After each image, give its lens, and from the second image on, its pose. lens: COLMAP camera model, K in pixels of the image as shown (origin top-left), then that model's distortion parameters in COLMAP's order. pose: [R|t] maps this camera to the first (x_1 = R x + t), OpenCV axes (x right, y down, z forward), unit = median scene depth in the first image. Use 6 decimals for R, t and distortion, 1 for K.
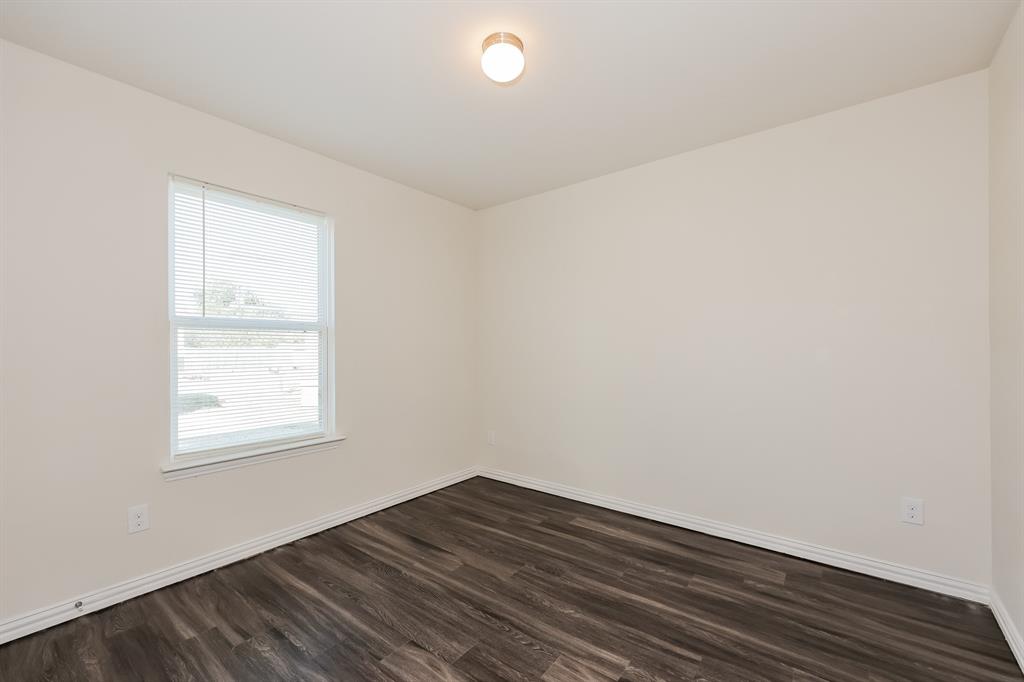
lens RADIAL K [[416.0, 0, 510.9], [0, 416.0, 343.6], [0, 0, 1]] dist [0.001638, 0.000373]
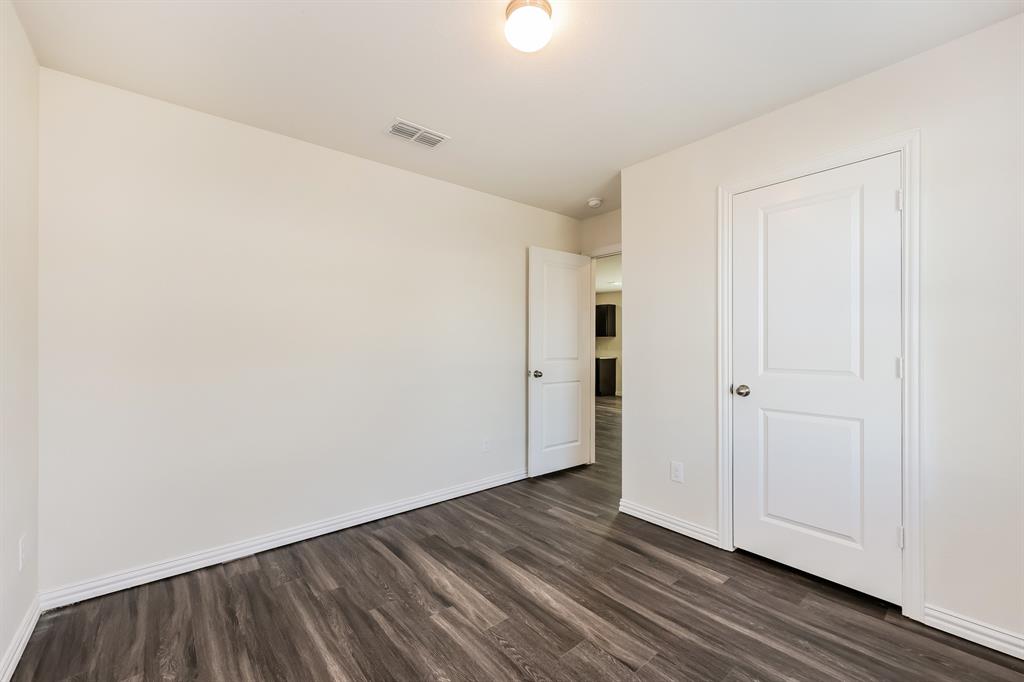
lens RADIAL K [[416.0, 0, 510.9], [0, 416.0, 343.6], [0, 0, 1]] dist [0.001638, 0.000373]
pose [[-0.978380, 0.010560, 0.206545, -0.173094], [0.006856, 0.999803, -0.018641, 0.021525], [-0.206701, -0.016822, -0.978260, 1.979664]]
